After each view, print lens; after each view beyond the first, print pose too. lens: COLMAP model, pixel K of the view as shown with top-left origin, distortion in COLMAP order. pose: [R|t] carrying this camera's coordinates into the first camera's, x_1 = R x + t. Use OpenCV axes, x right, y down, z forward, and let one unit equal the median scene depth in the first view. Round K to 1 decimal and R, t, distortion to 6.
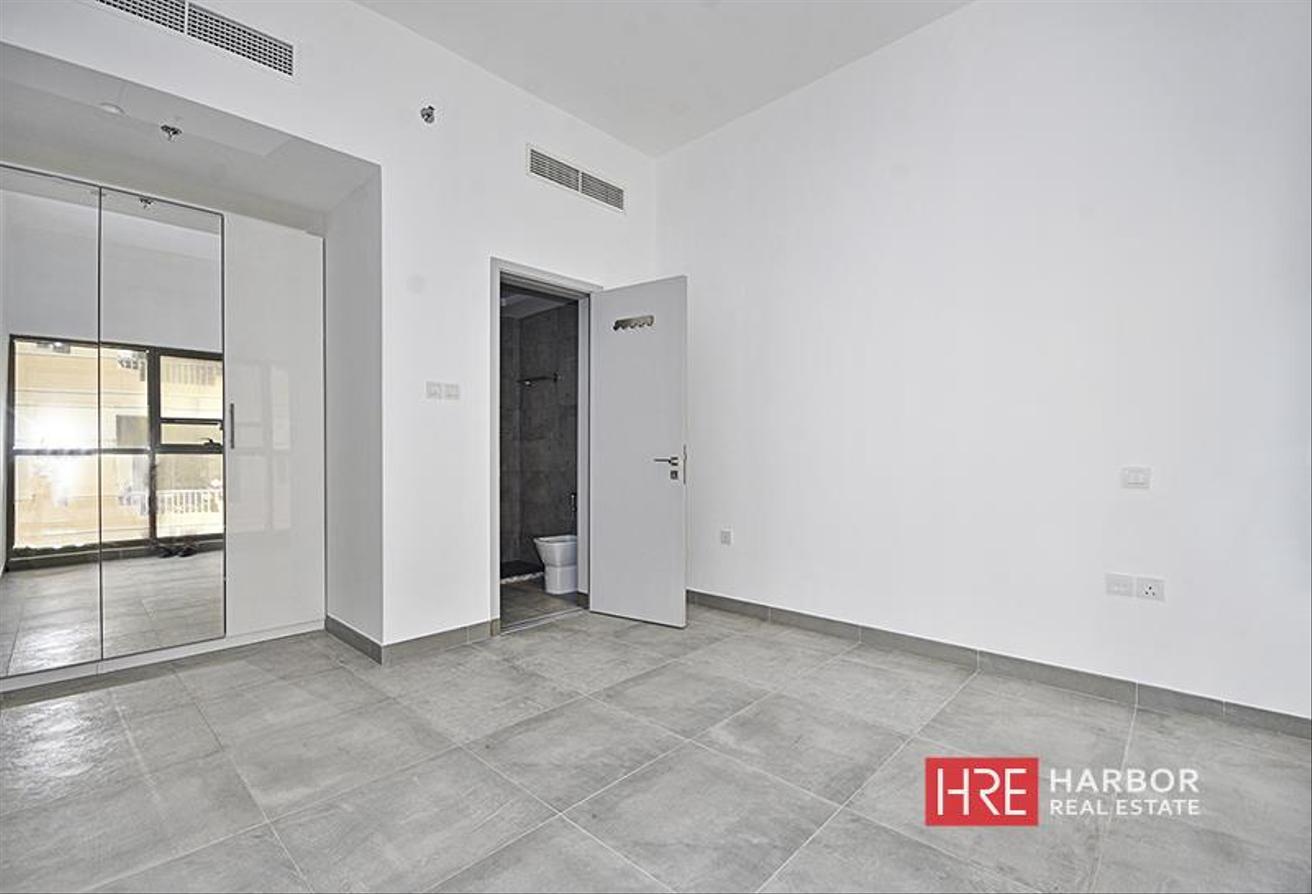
lens RADIAL K [[581.2, 0, 661.0], [0, 581.2, 461.2], [0, 0, 1]] dist [-0.002387, -0.000360]
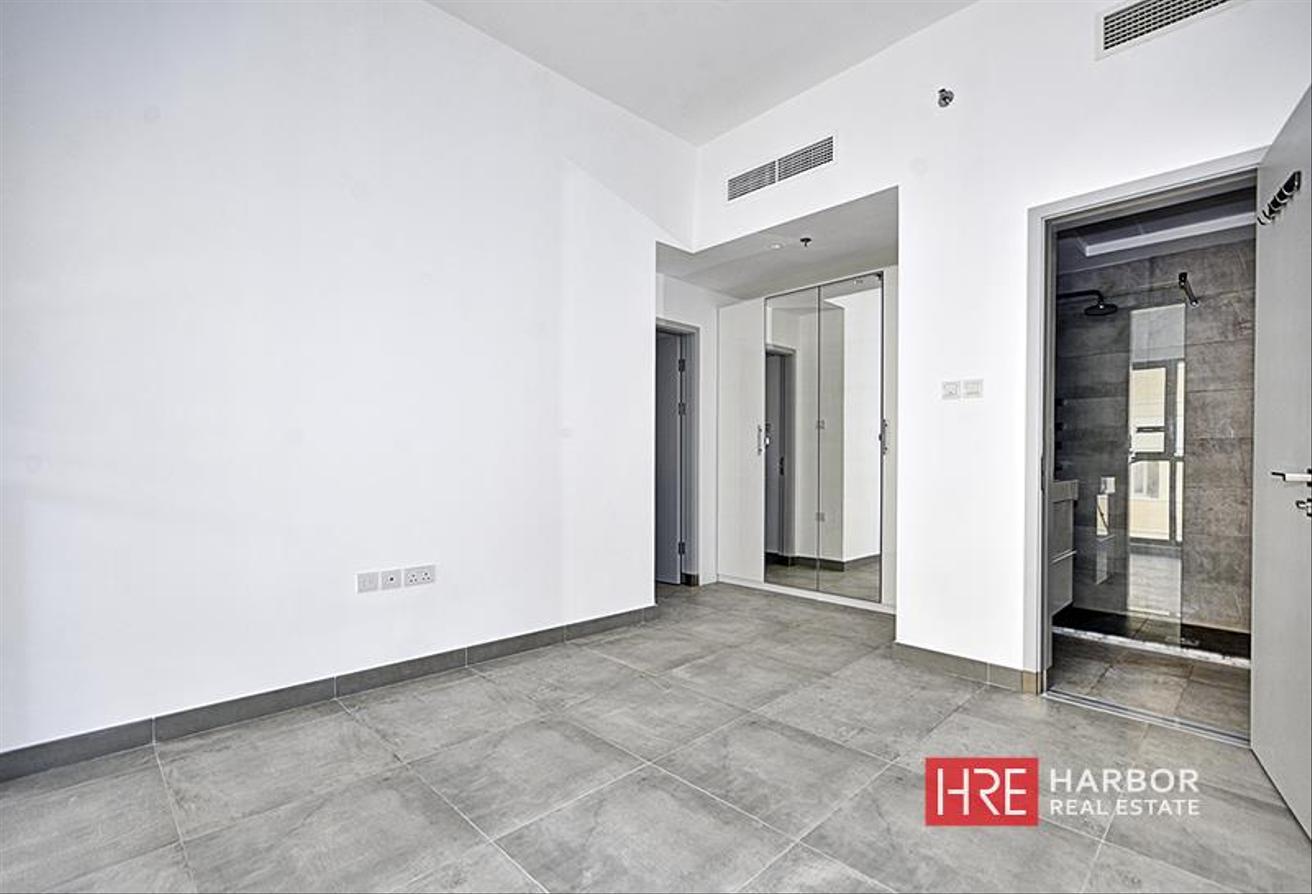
lens RADIAL K [[588.1, 0, 667.9], [0, 588.1, 463.5], [0, 0, 1]] dist [-0.001597, 0.000176]
pose [[-0.030239, 0.012855, -0.999460, 0.755476], [-0.012567, 0.999833, 0.013240, -0.017292], [0.999464, 0.012960, -0.030072, 0.787003]]
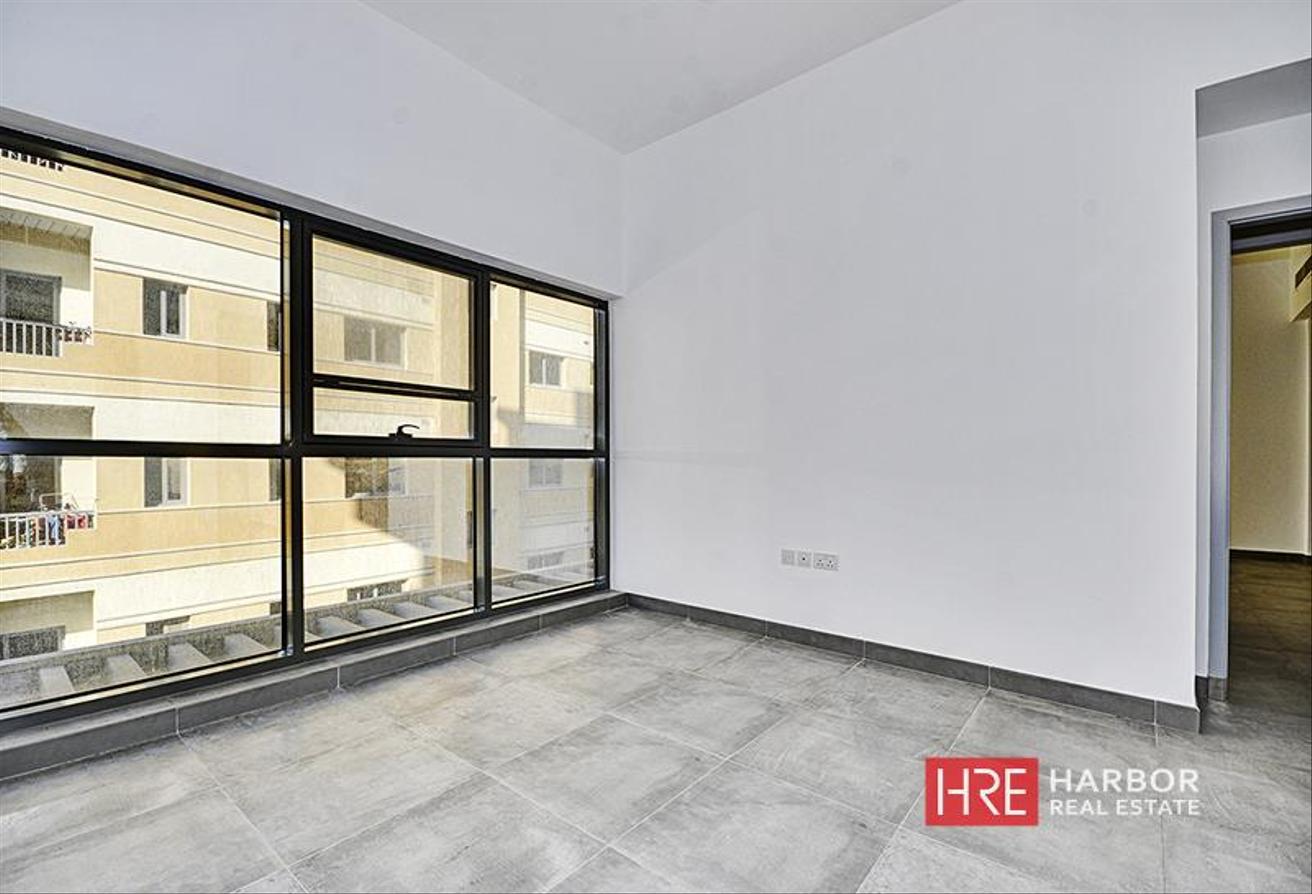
lens RADIAL K [[588.1, 0, 667.9], [0, 588.1, 463.5], [0, 0, 1]] dist [-0.001597, 0.000176]
pose [[-0.997364, 0.005879, -0.072320, 0.024177], [0.004949, 0.999903, 0.013034, -0.018178], [0.072390, 0.012642, -0.997296, 1.626895]]
